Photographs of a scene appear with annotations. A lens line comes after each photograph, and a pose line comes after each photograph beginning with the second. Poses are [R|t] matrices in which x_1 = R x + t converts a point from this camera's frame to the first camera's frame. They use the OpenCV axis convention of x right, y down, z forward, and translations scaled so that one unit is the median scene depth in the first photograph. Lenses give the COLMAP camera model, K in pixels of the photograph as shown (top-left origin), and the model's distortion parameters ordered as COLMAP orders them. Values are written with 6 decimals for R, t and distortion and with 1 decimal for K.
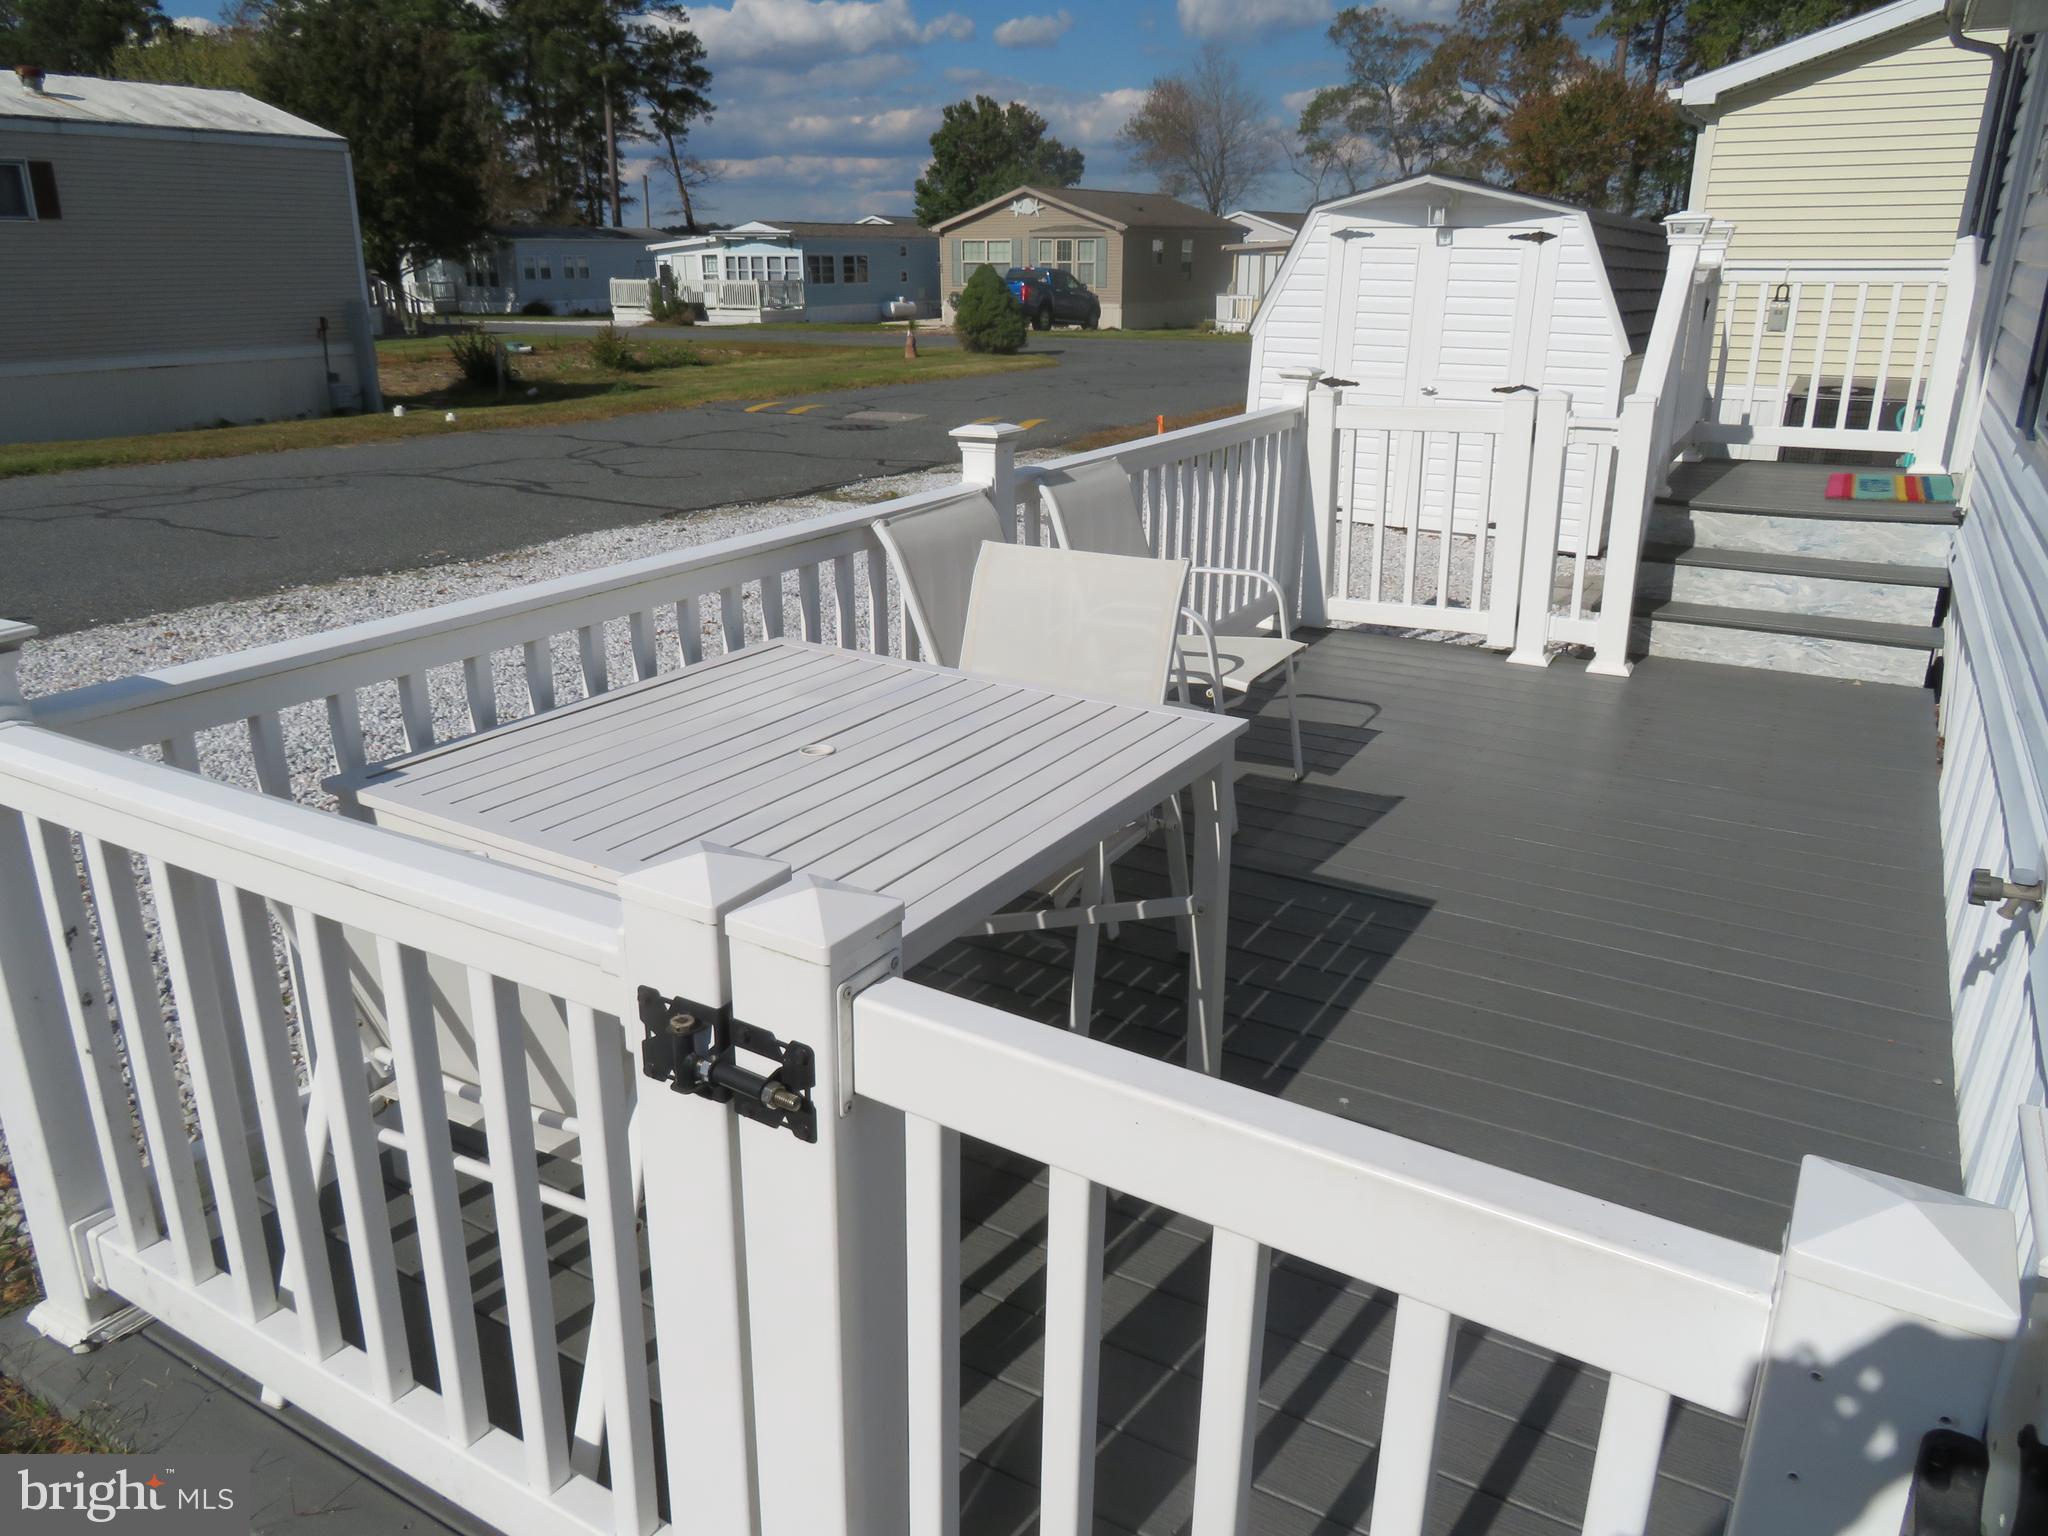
lens RADIAL K [[1476.2, 0, 1014.4], [0, 1476.2, 759.1], [0, 0, 1]] dist [-0.007377, 0.009380]
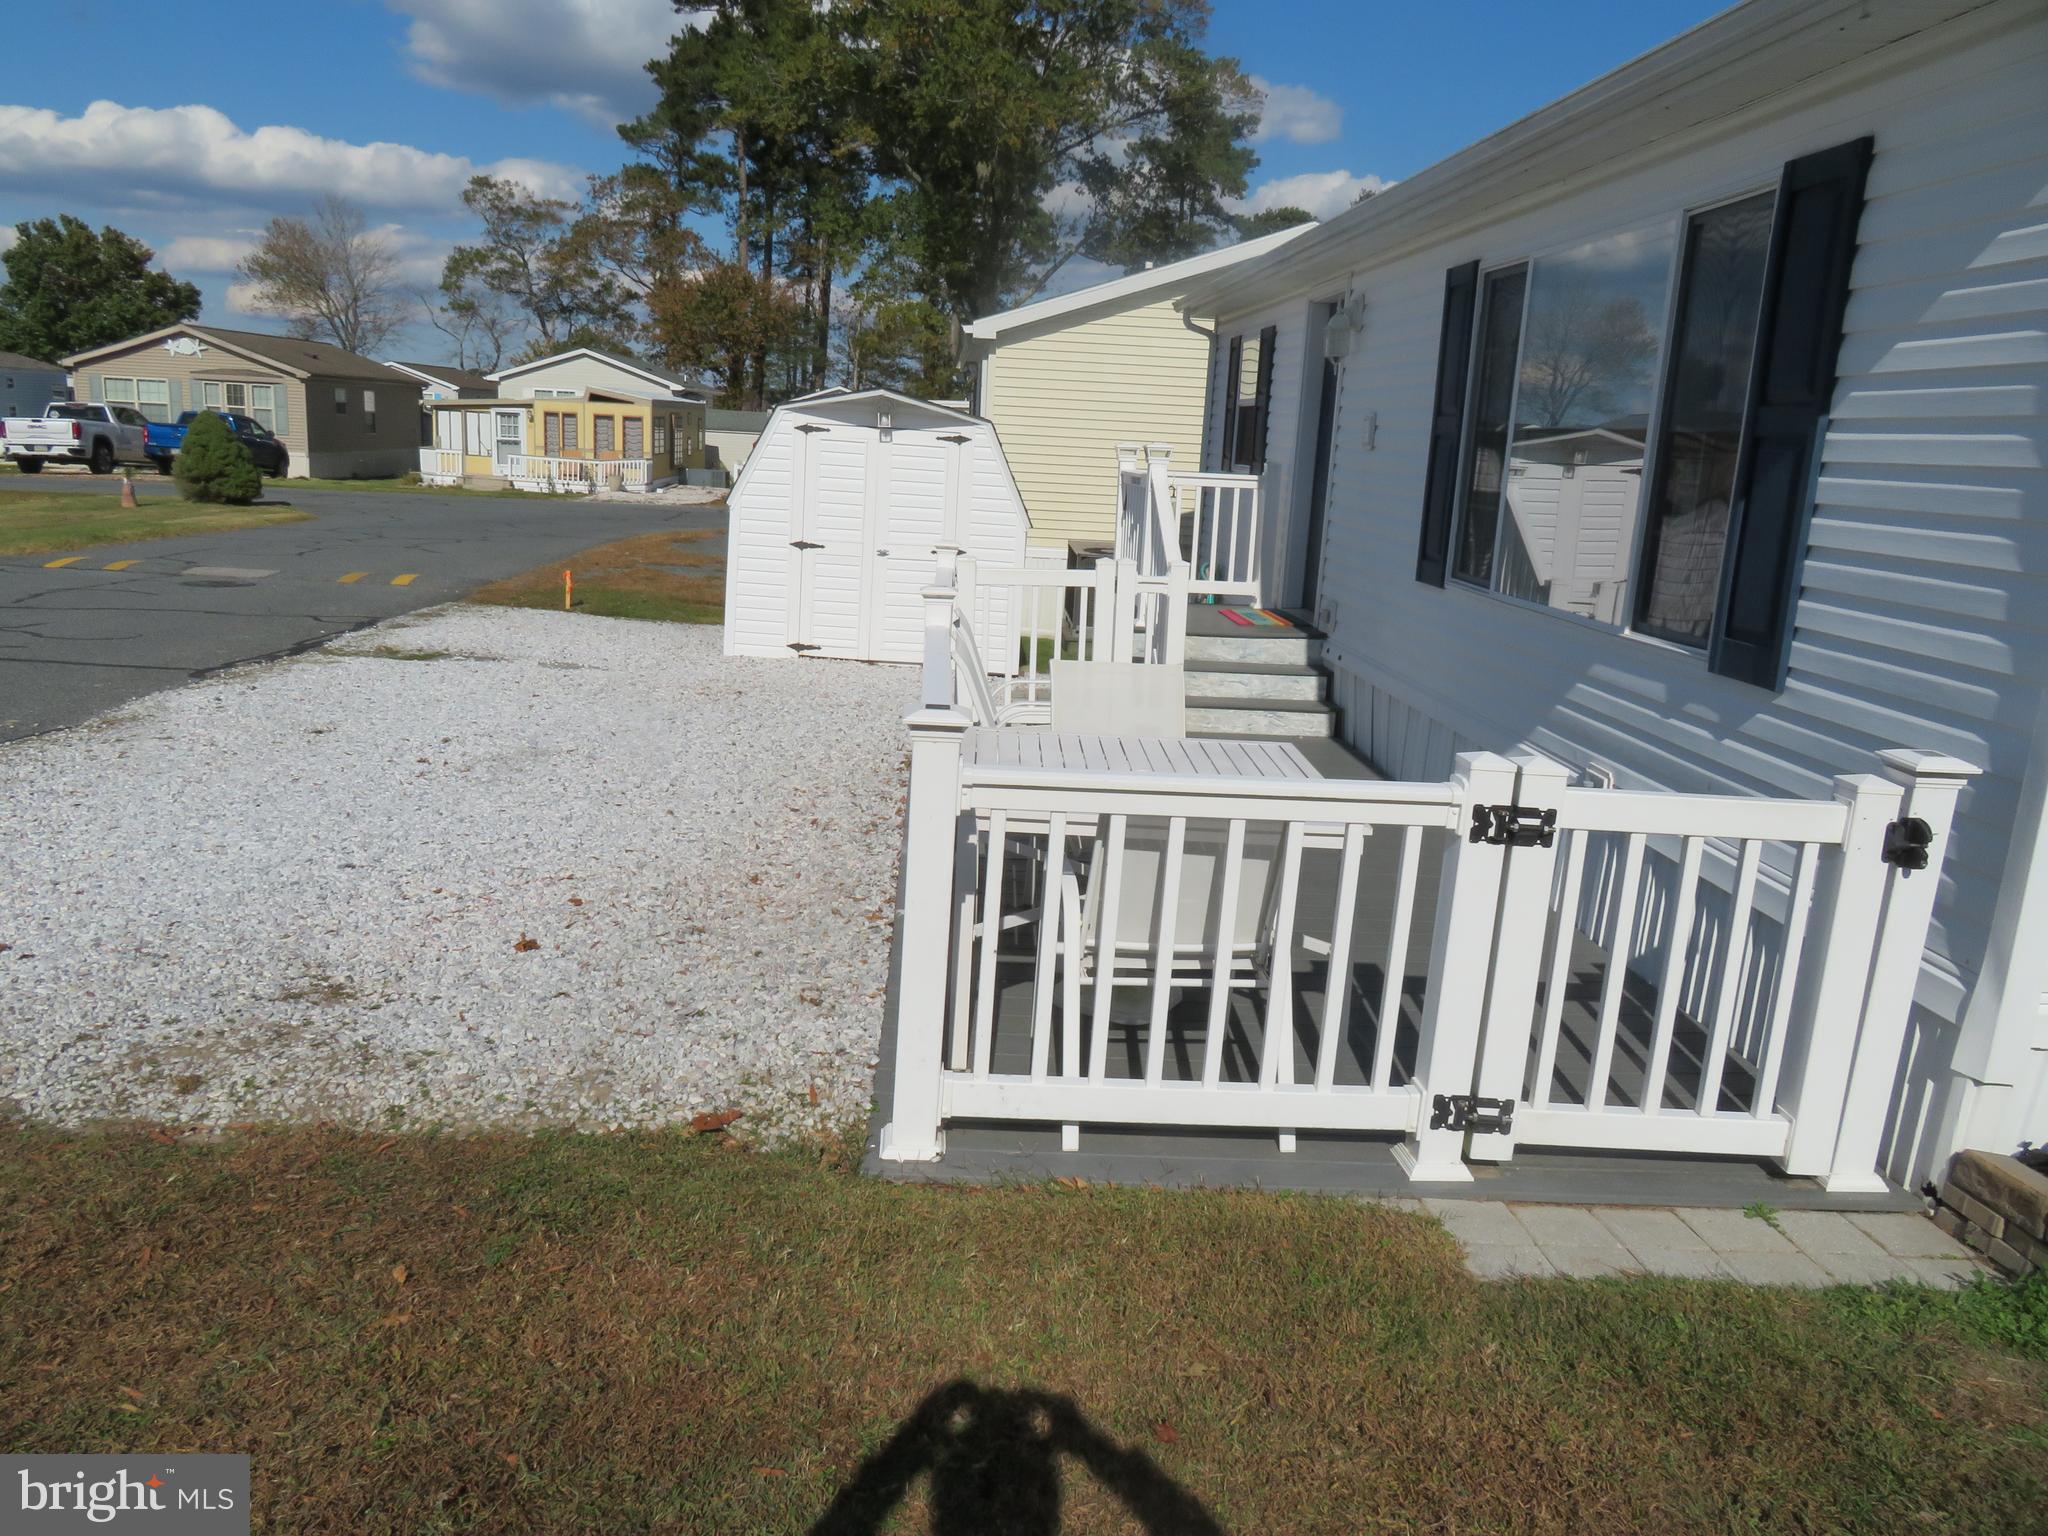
lens RADIAL K [[1476.2, 0, 1011.0], [0, 1476.2, 765.1], [0, 0, 1]] dist [-0.007377, 0.009380]
pose [[0.840138, -0.076517, 0.536949, -0.084469], [0.126081, 0.990431, -0.056133, 0.004580], [-0.527515, 0.114858, 0.841745, -0.028301]]
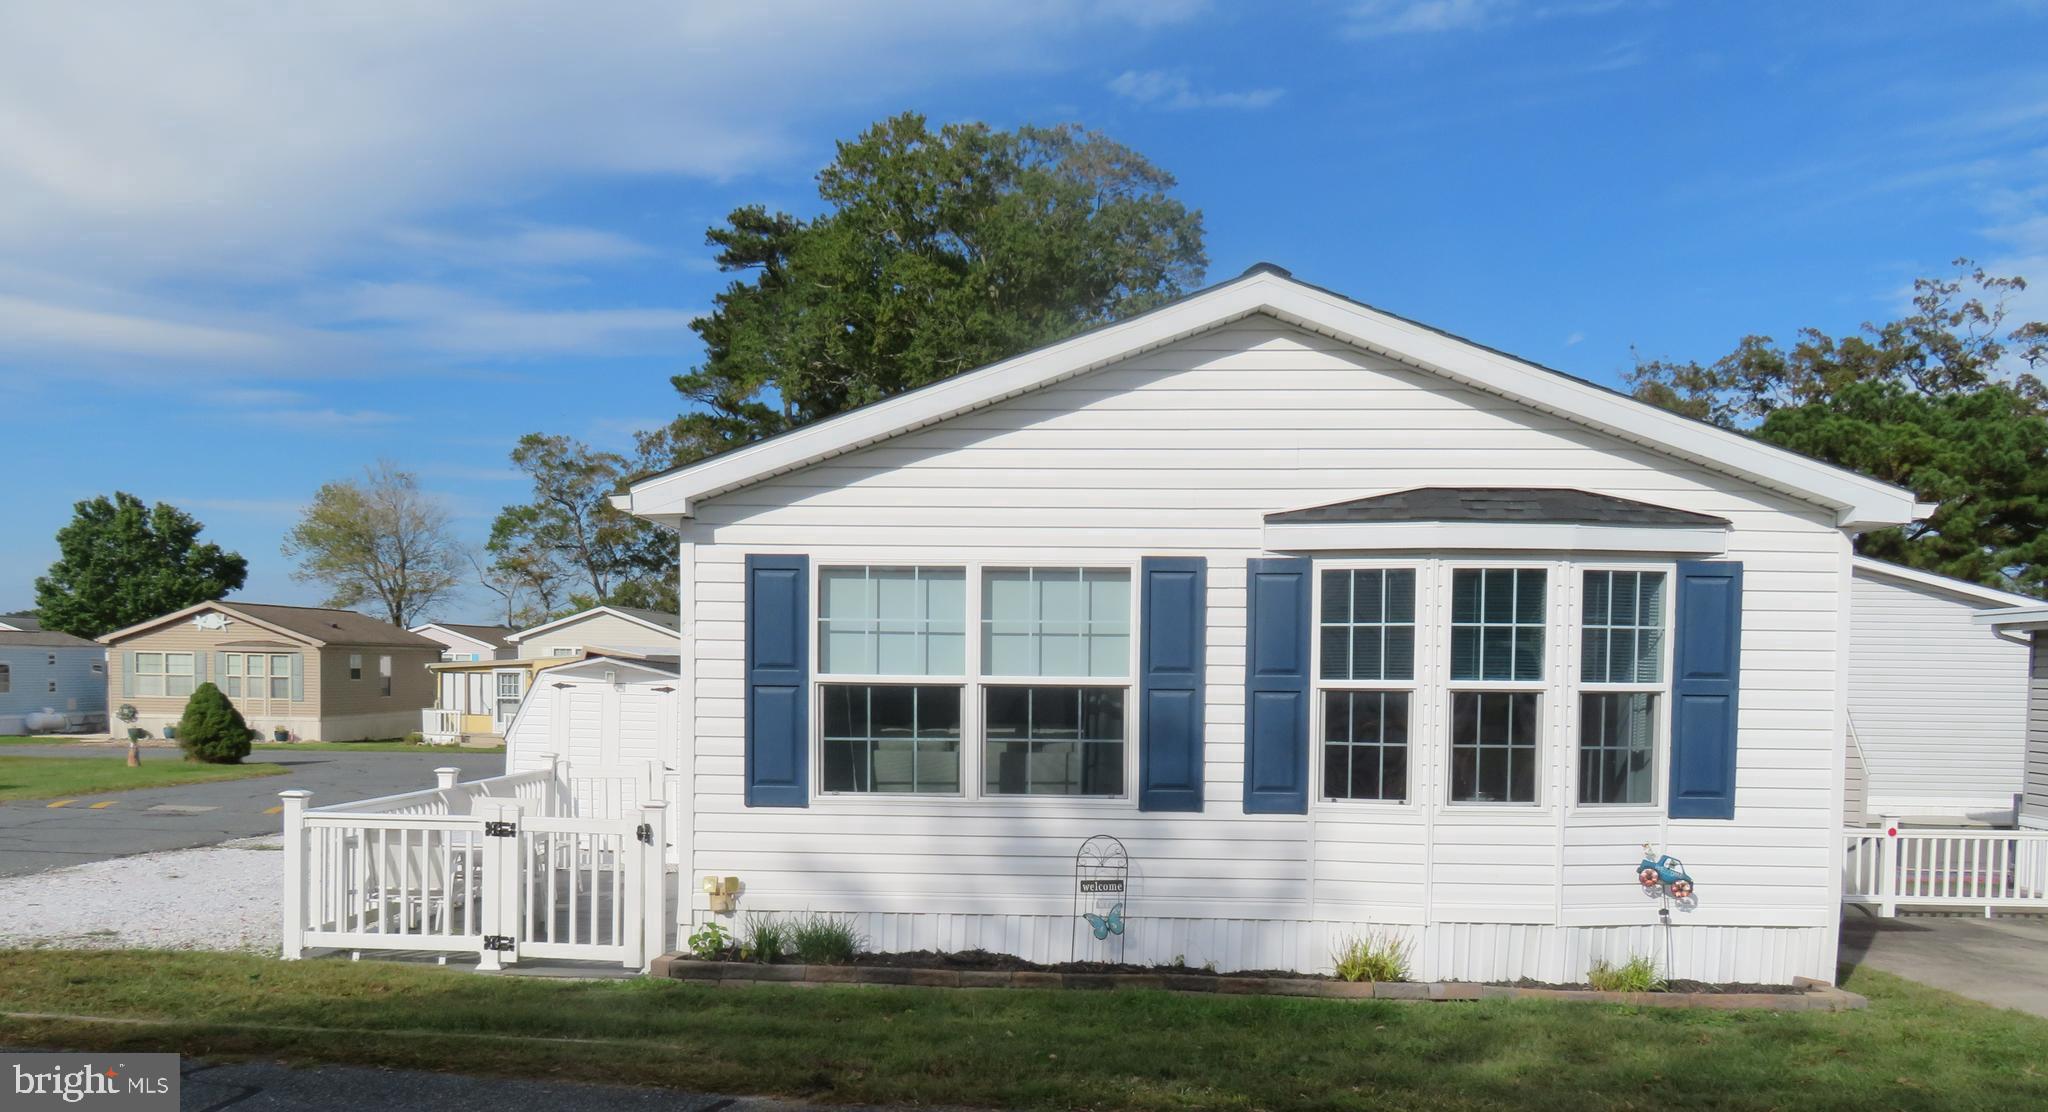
lens RADIAL K [[1823.1, 0, 1019.6], [0, 1823.1, 761.0], [0, 0, 1]] dist [0.018157, 0.022248]
pose [[0.892933, -0.007435, 0.450127, -0.069437], [0.128875, 0.962240, -0.239760, 0.083851], [-0.431348, 0.272100, 0.860175, -0.281886]]
